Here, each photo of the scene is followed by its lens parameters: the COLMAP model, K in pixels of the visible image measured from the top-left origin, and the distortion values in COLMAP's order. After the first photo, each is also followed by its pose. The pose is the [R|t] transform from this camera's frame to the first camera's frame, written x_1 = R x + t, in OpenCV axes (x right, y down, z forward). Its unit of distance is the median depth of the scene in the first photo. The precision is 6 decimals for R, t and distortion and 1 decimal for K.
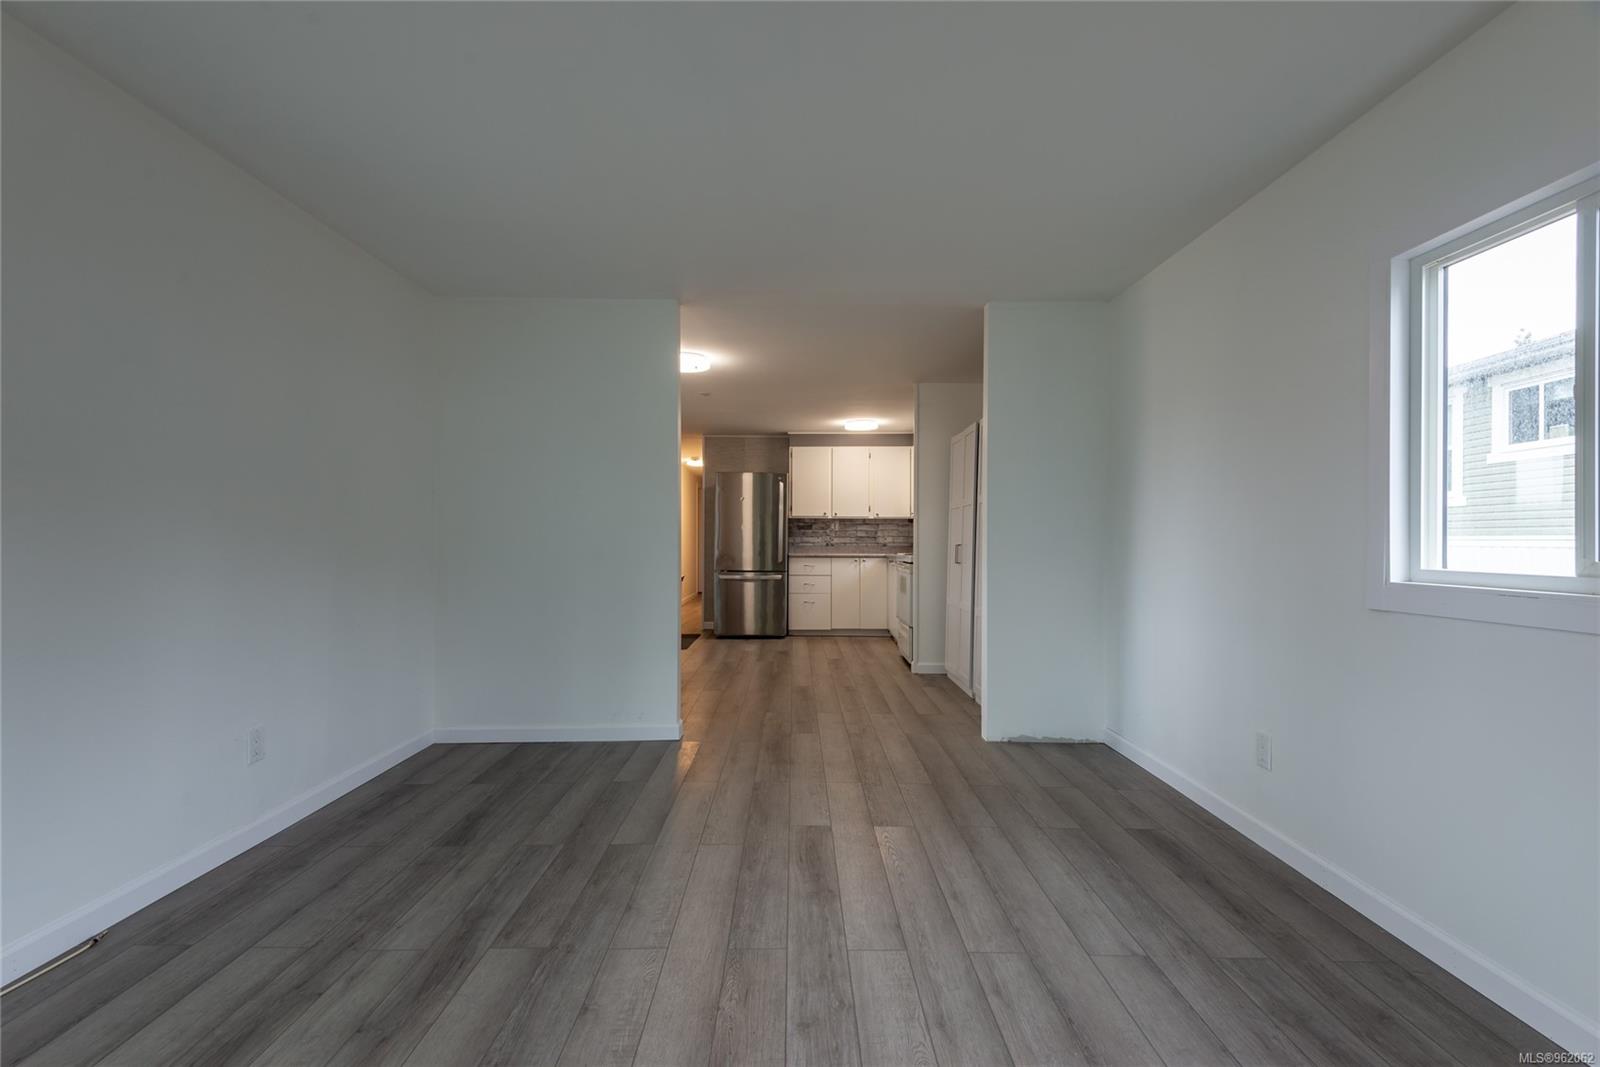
lens RADIAL K [[736.8, 0, 792.3], [0, 736.8, 528.5], [0, 0, 1]] dist [0.001944, -0.000512]
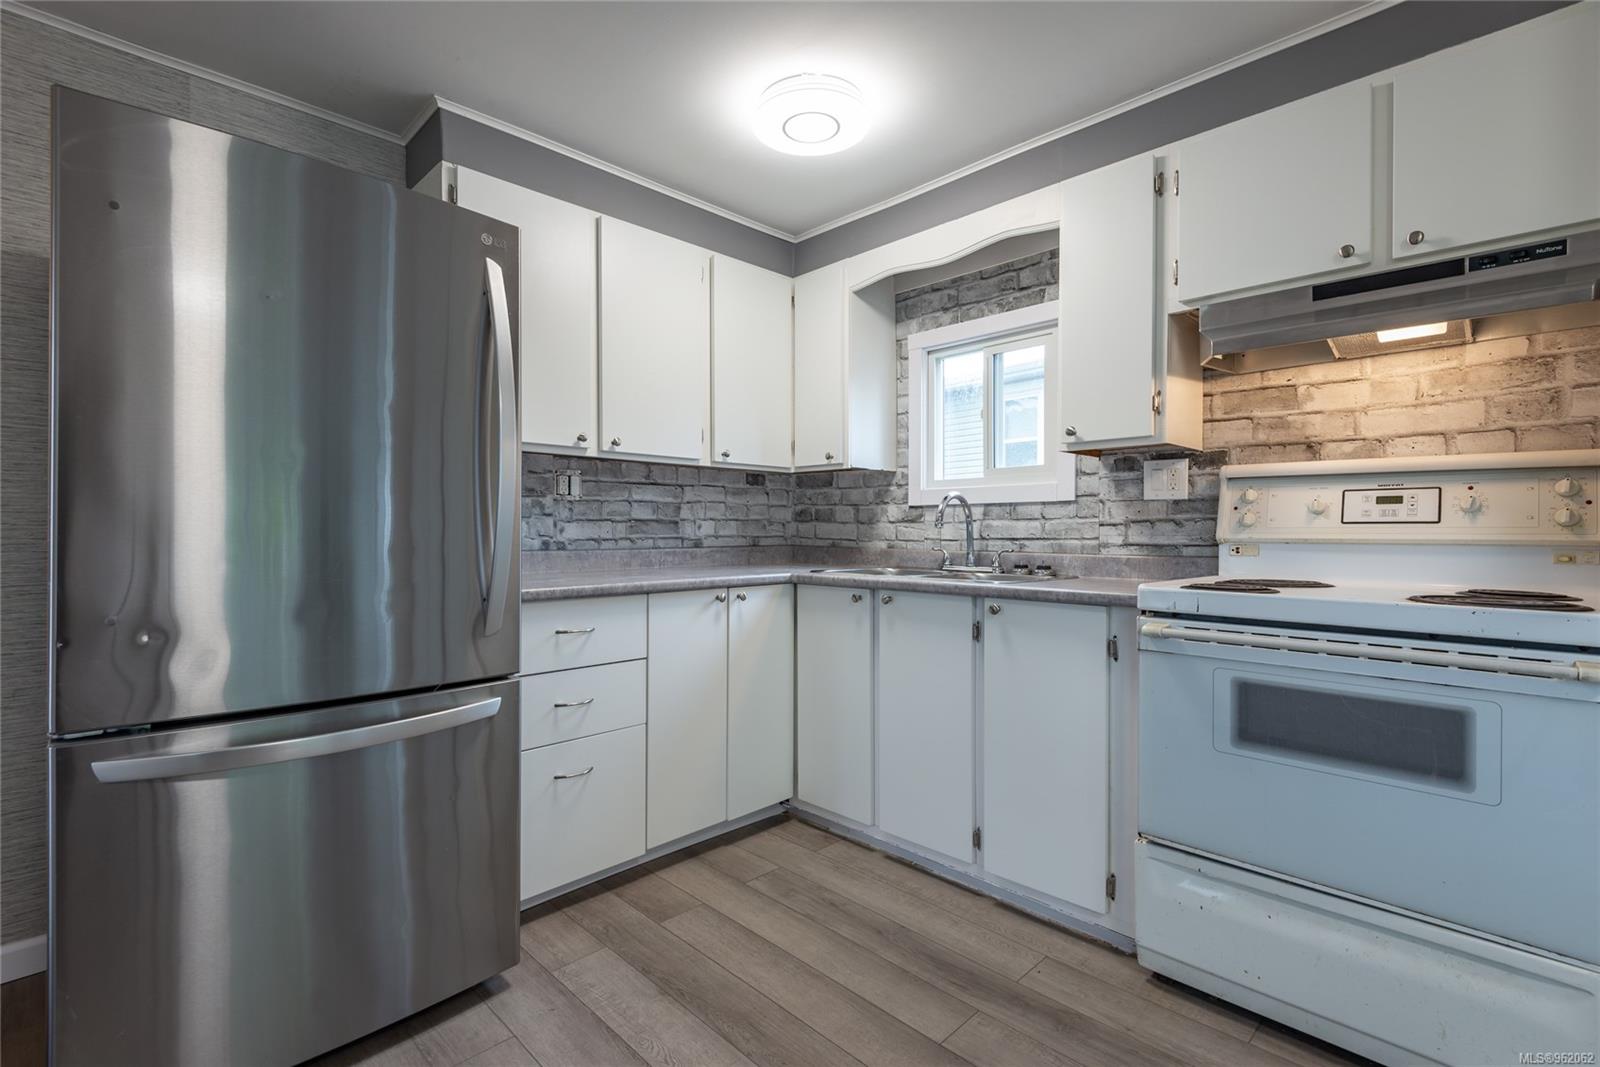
lens RADIAL K [[736.8, 0, 792.3], [0, 736.8, 528.5], [0, 0, 1]] dist [0.001944, -0.000512]
pose [[0.712344, -0.000810, 0.701830, -0.098171], [-0.013756, 0.999791, 0.015117, 0.009107], [-0.701695, -0.020423, 0.712184, 0.725944]]
